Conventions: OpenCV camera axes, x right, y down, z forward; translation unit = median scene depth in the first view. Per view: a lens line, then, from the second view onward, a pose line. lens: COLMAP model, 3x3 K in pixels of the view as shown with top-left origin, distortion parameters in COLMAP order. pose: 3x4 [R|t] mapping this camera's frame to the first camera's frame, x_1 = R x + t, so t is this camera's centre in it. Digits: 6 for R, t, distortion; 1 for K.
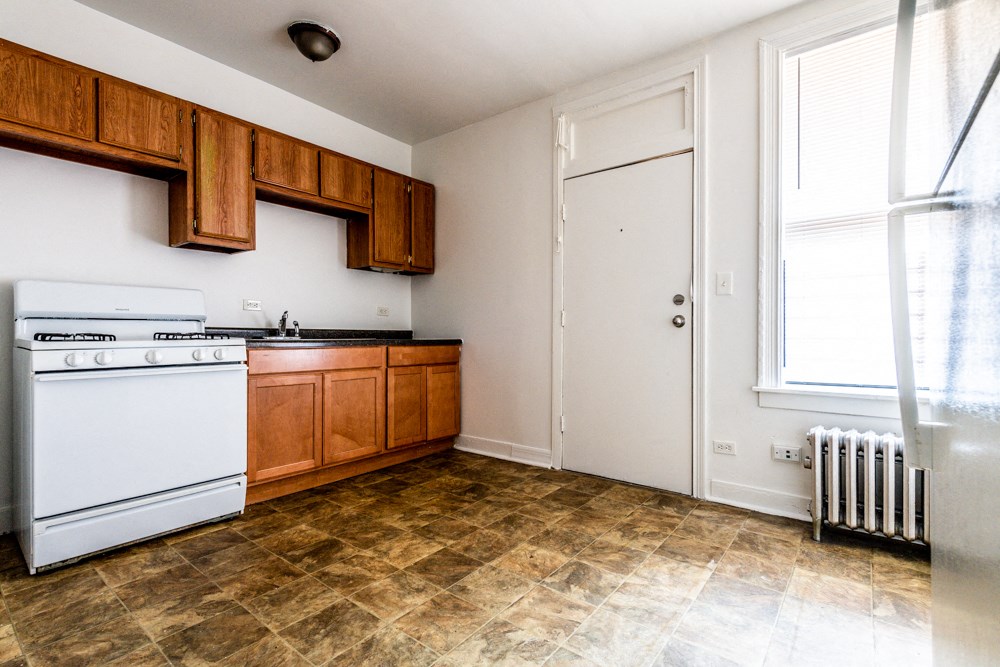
lens RADIAL K [[465.1, 0, 499.9], [0, 465.1, 330.6], [0, 0, 1]] dist [0.011182, -0.007434]
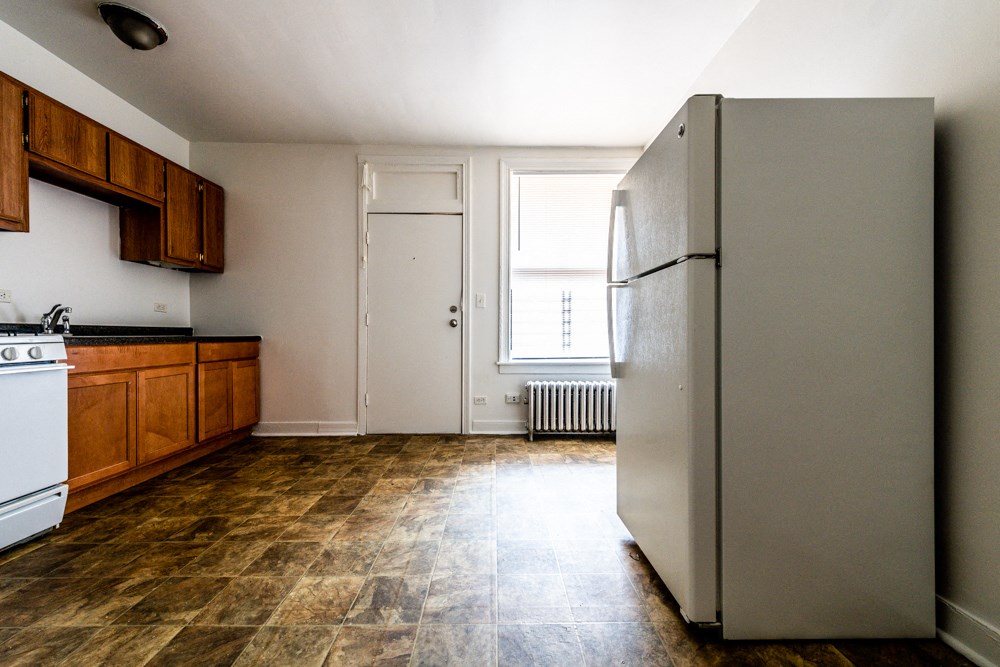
lens RADIAL K [[397.1, 0, 499.3], [0, 397.1, 333.4], [0, 0, 1]] dist [0.002770, -0.002700]
pose [[0.777111, -0.000840, 0.629362, -0.334109], [-0.005267, 0.999955, 0.007839, 0.003144], [-0.629341, -0.009406, 0.777072, -0.123352]]
